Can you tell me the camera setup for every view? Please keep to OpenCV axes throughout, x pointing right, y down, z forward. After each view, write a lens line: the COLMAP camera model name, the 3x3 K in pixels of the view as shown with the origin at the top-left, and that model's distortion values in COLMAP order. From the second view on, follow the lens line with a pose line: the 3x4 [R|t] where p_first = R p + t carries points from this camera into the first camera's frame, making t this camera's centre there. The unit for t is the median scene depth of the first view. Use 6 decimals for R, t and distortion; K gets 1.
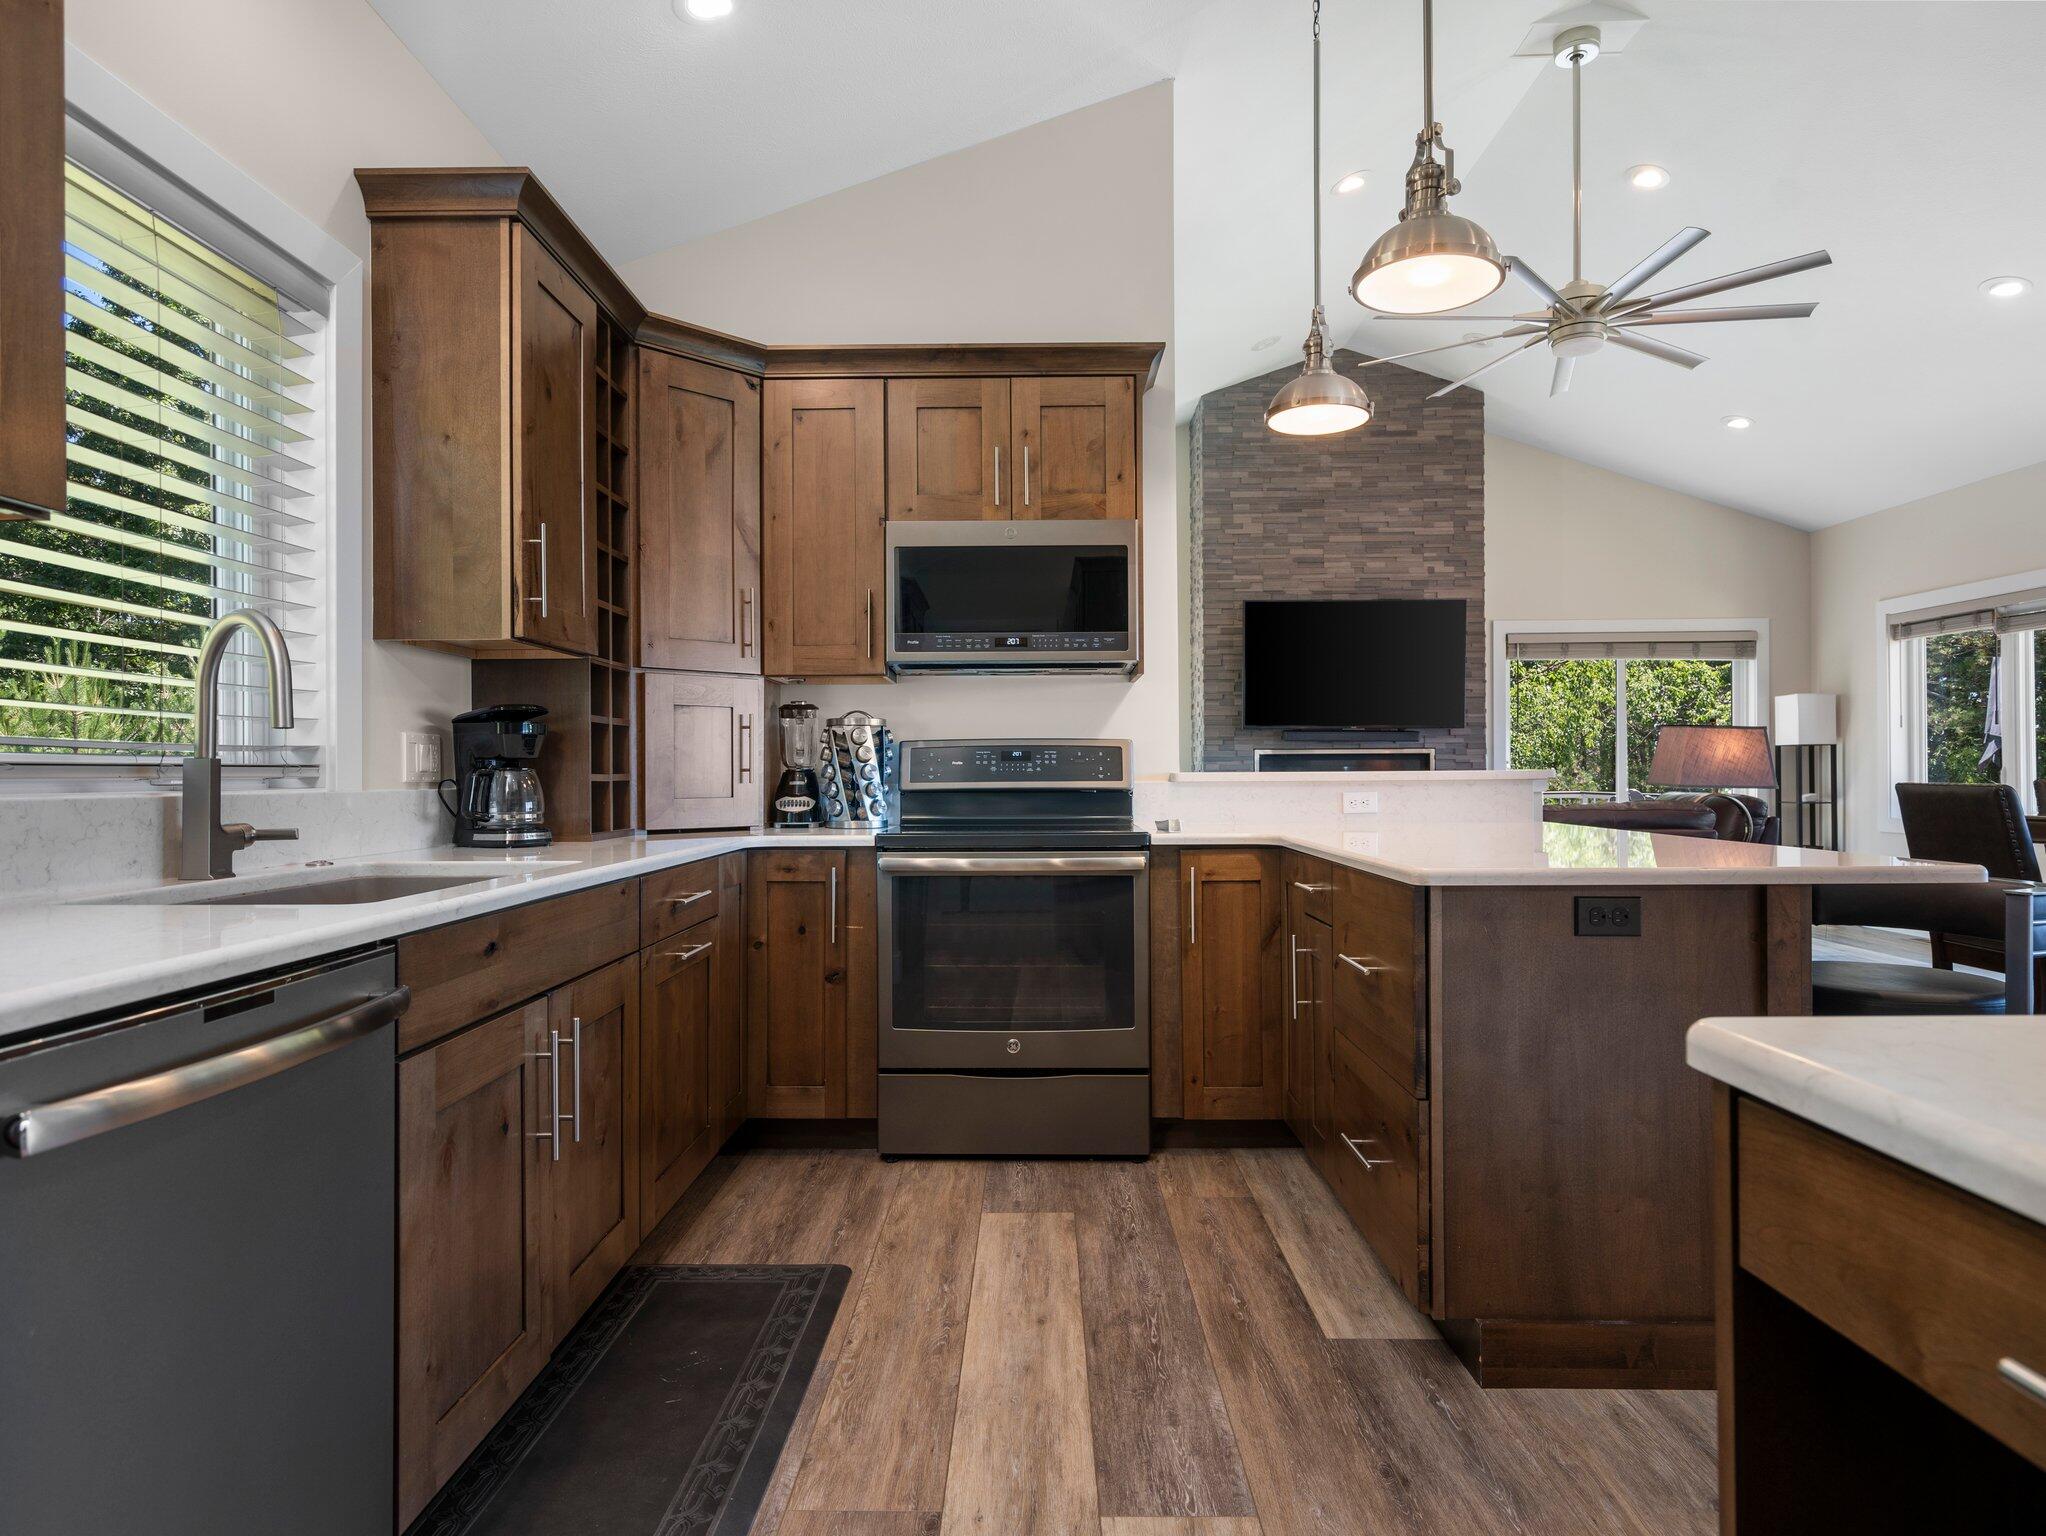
lens RADIAL K [[1192.0, 0, 1018.8], [0, 1192.0, 766.7], [0, 0, 1]] dist [0.003414, 0.000108]
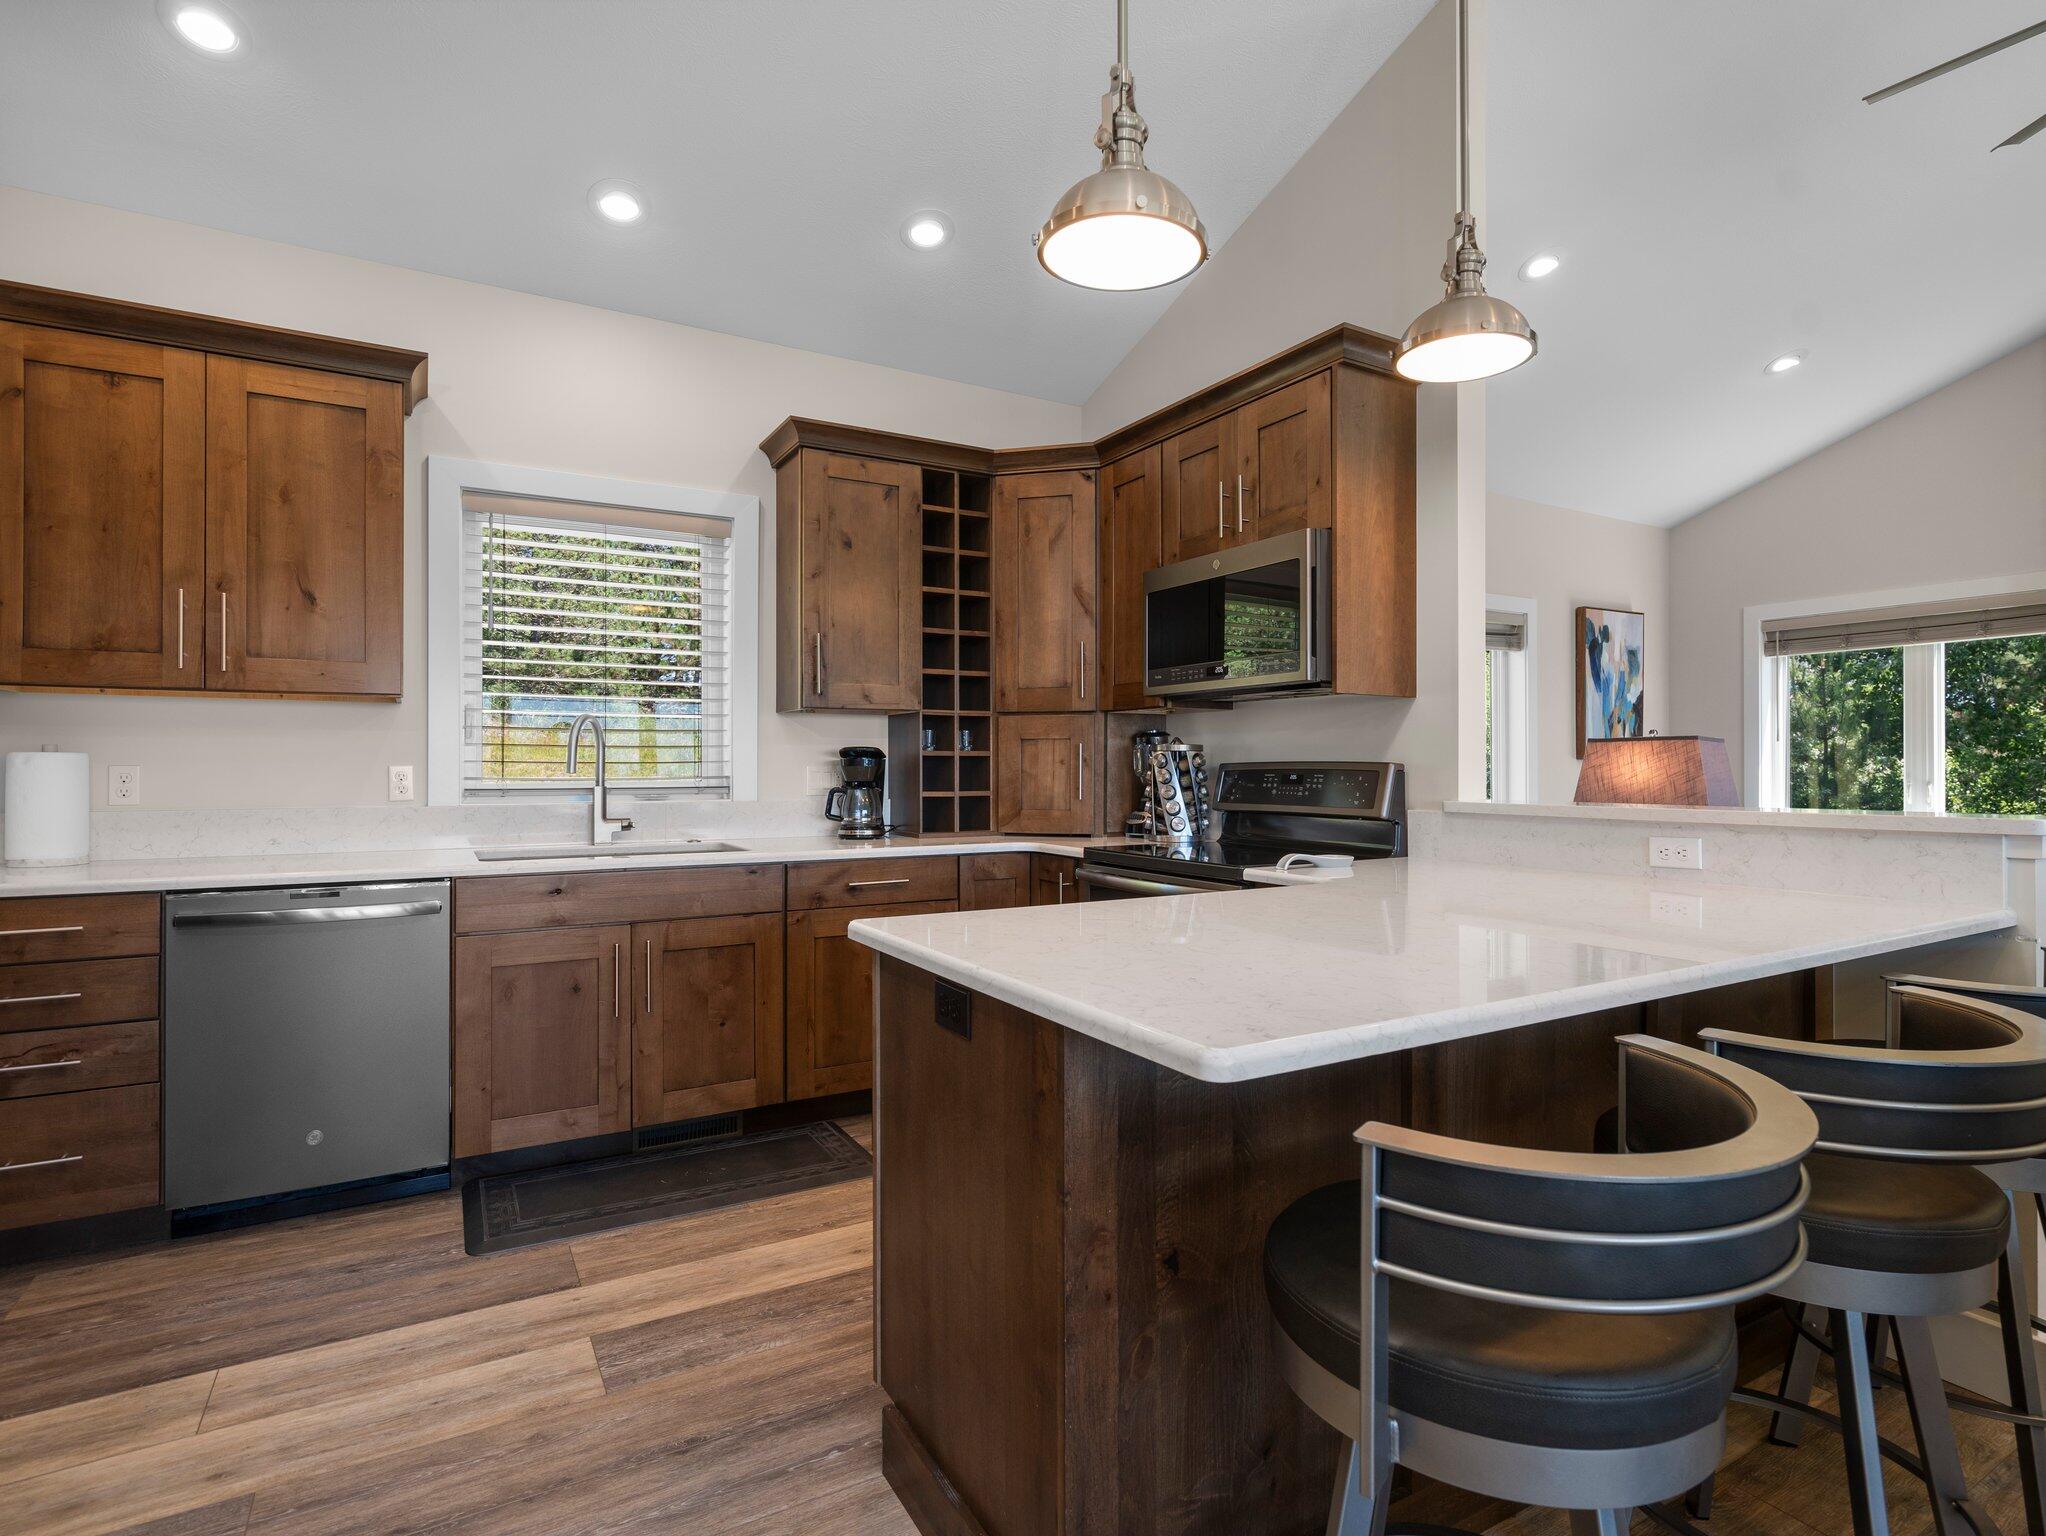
lens RADIAL K [[1033.8, 0, 1008.7], [0, 1033.8, 760.9], [0, 0, 1]] dist [-0.006006, 0.002330]
pose [[0.507999, 0.000453, -0.861357, 0.669915], [0.002408, 0.999995, 0.001946, -0.028682], [0.861354, -0.003063, 0.507996, 0.391560]]
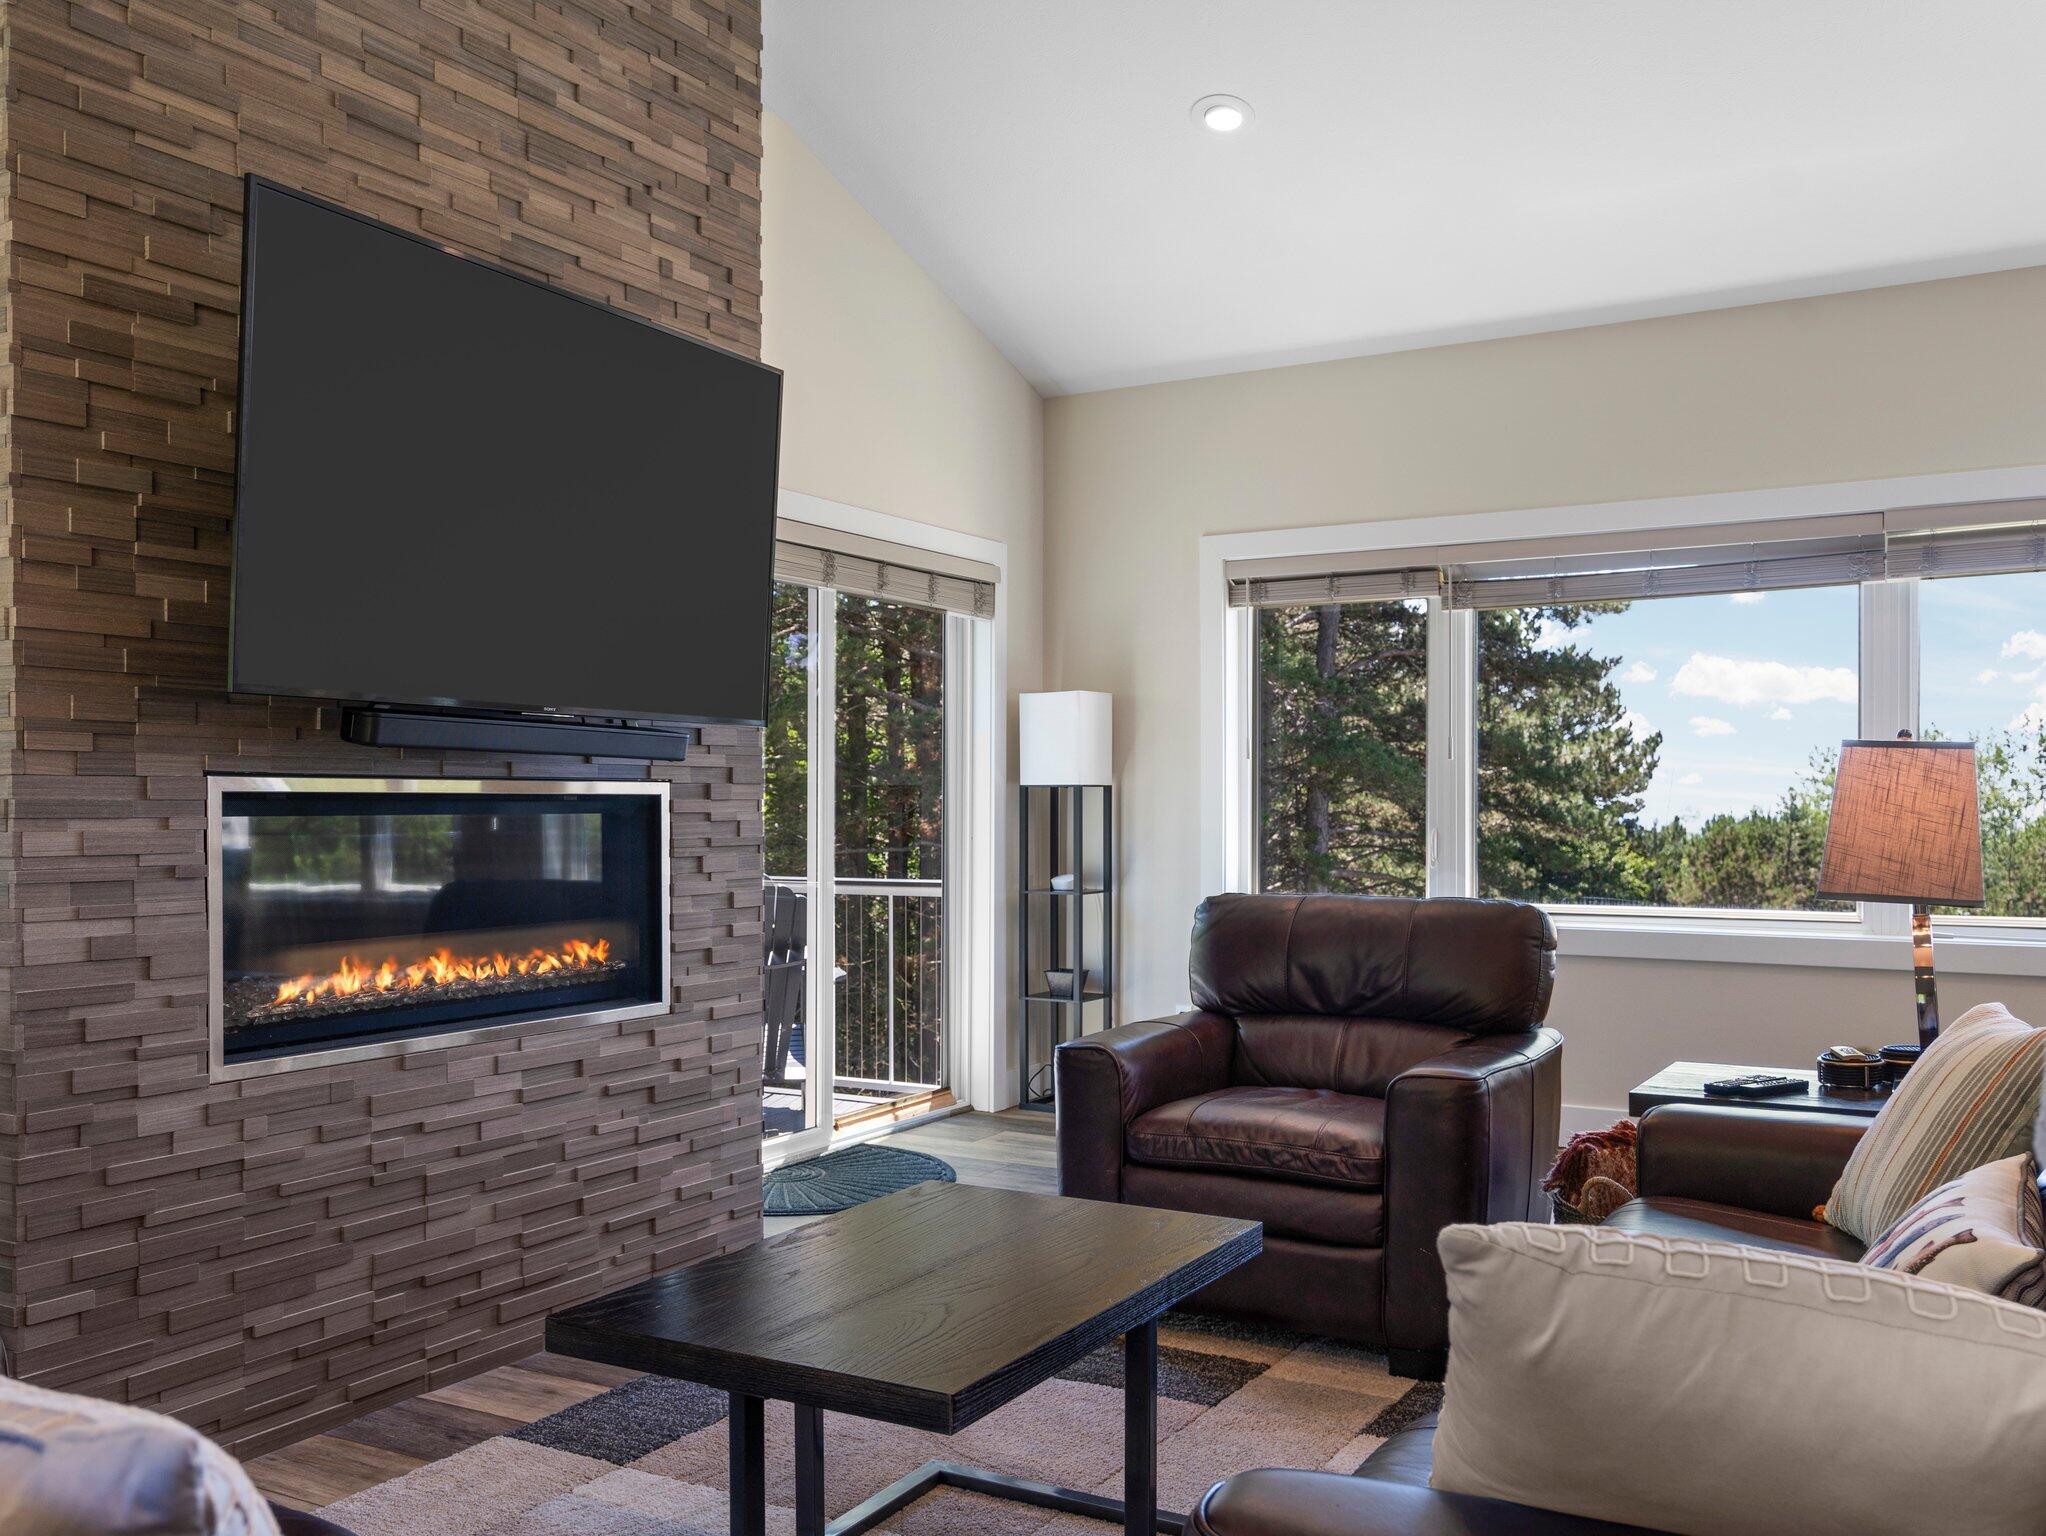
lens RADIAL K [[1756.7, 0, 1016.5], [0, 1756.7, 808.6], [0, 0, 1]] dist [0.019961, -0.010050]
pose [[0.489589, 0.001757, 0.871951, -0.113006], [-0.001352, 0.999998, -0.001256, -0.015261], [-0.871952, -0.000563, 0.489591, 1.442070]]
